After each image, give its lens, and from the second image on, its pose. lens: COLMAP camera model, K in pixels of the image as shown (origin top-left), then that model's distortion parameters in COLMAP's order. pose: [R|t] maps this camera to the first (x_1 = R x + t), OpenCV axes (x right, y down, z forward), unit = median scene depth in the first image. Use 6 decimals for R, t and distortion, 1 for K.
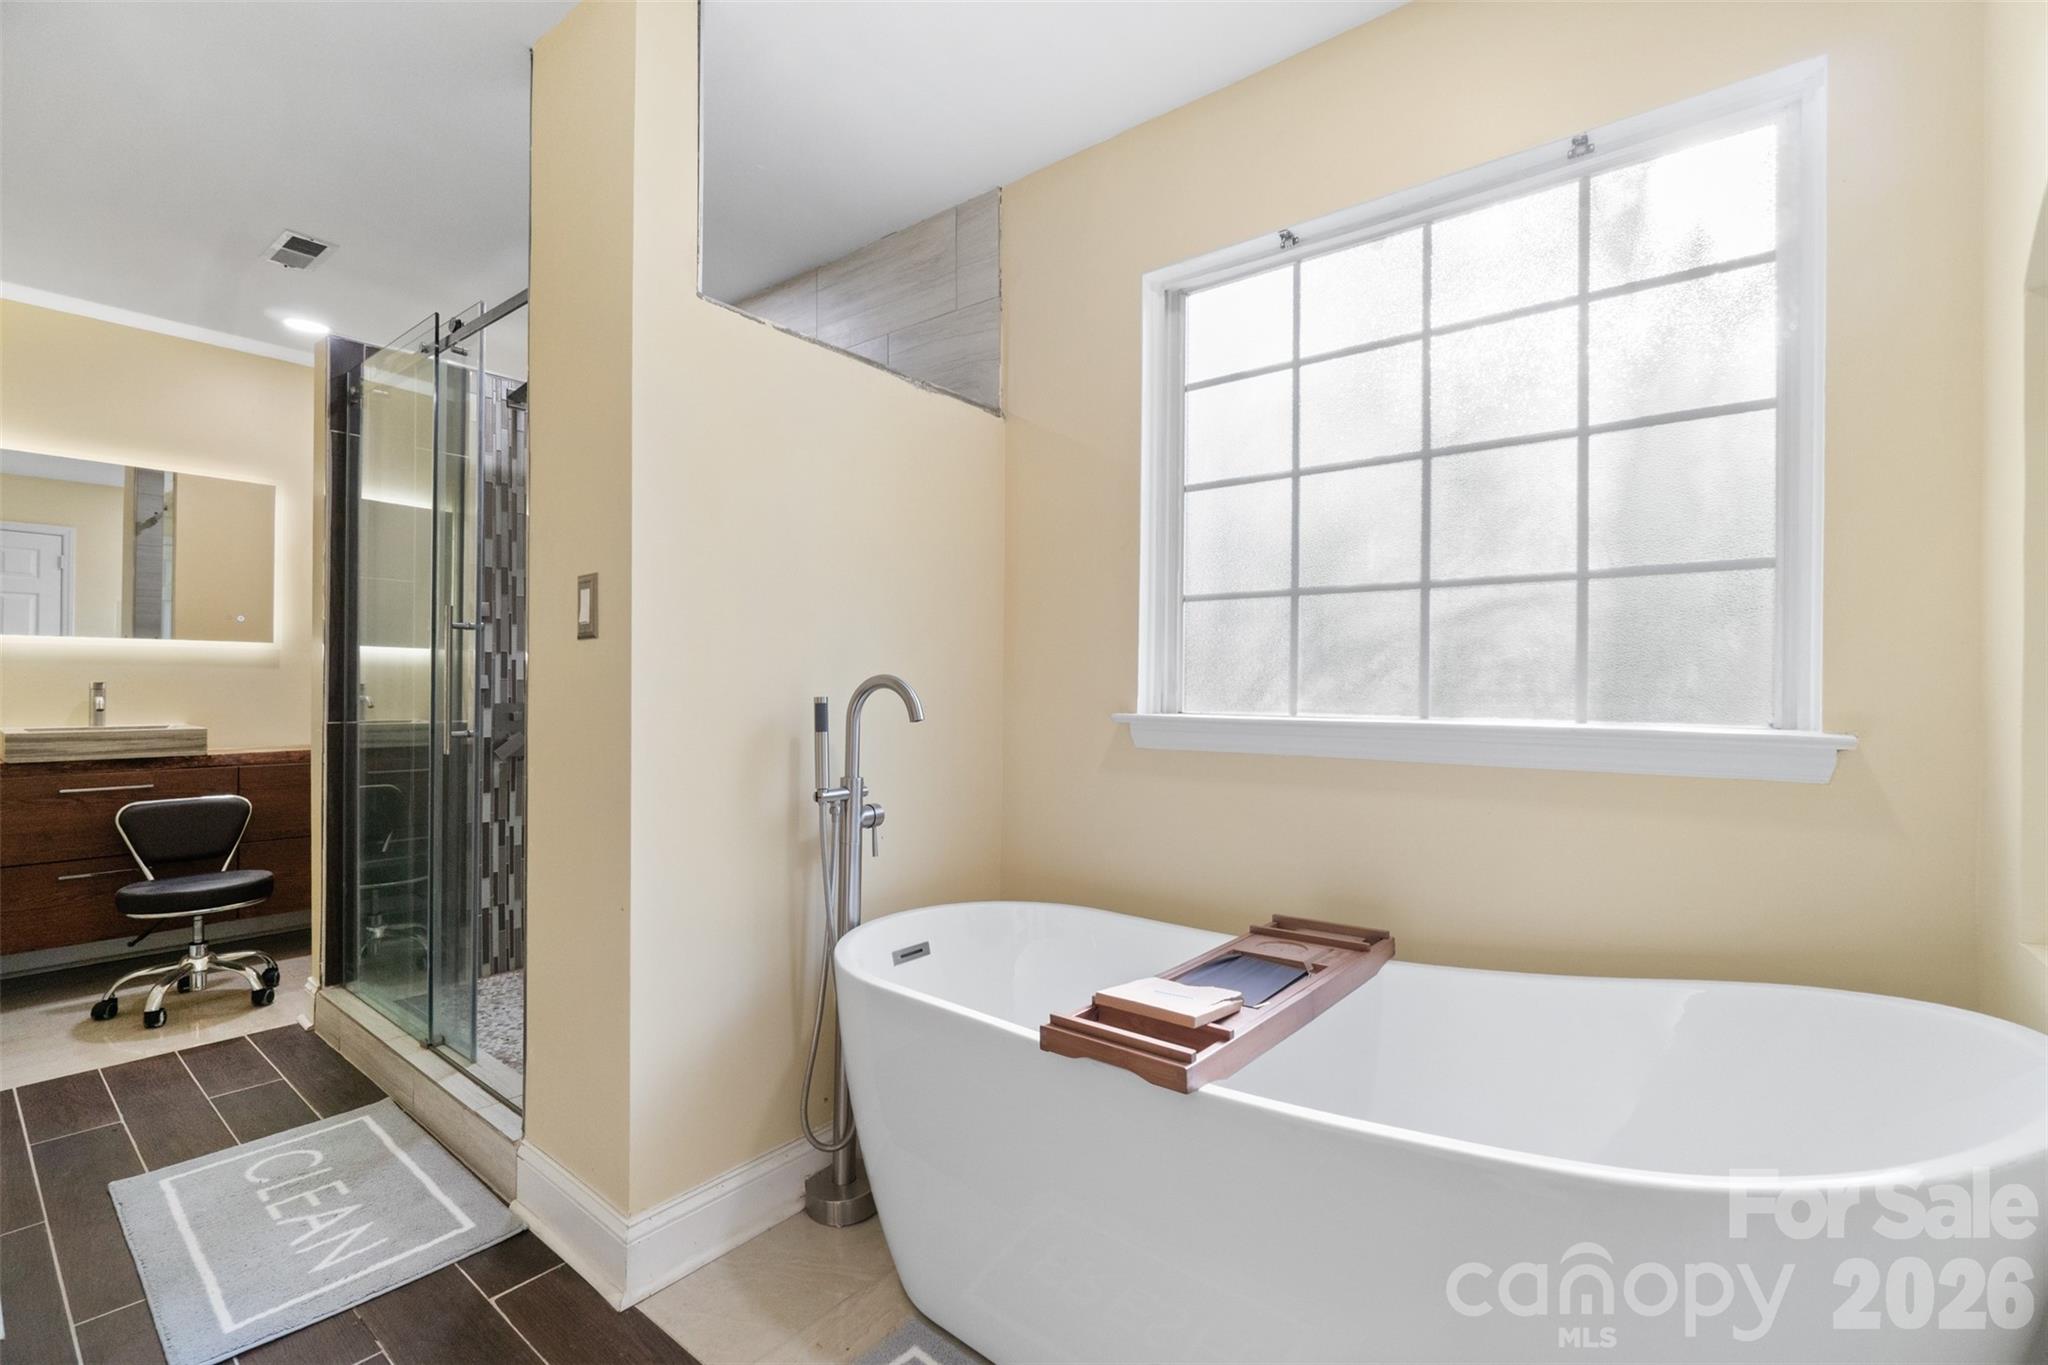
lens RADIAL K [[889.3, 0, 1017.8], [0, 889.3, 679.2], [0, 0, 1]] dist [-0.000172, 0.000285]
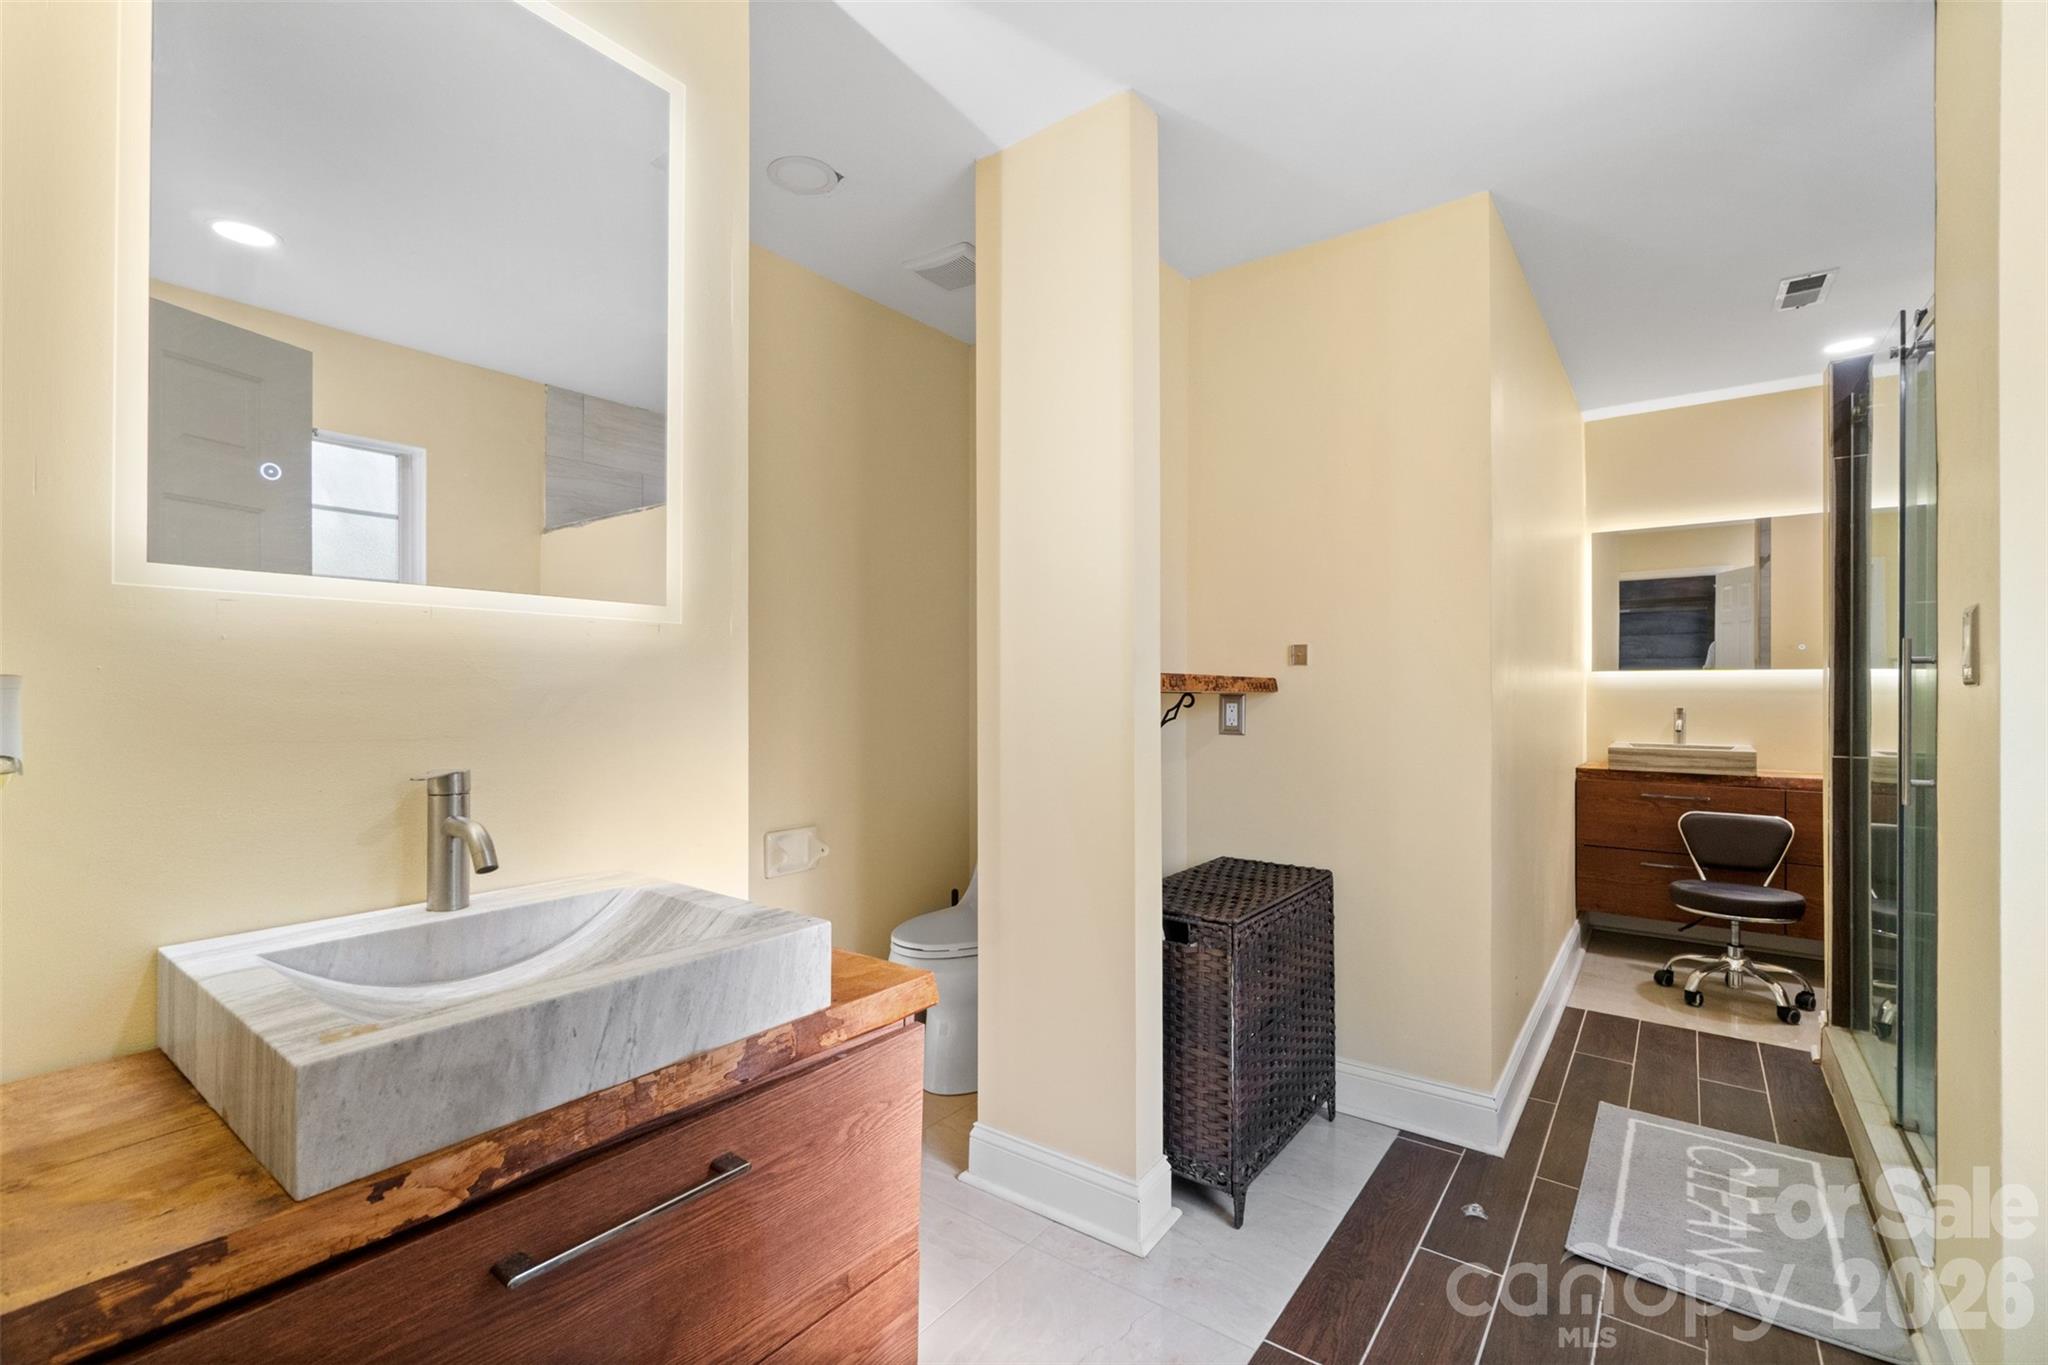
lens RADIAL K [[889.3, 0, 1015.4], [0, 889.3, 687.4], [0, 0, 1]] dist [-0.000172, 0.000285]
pose [[0.043426, -0.006784, -0.999034, 0.164065], [0.004342, 0.999969, -0.006602, -0.024712], [0.999047, -0.004051, 0.043454, 0.054410]]
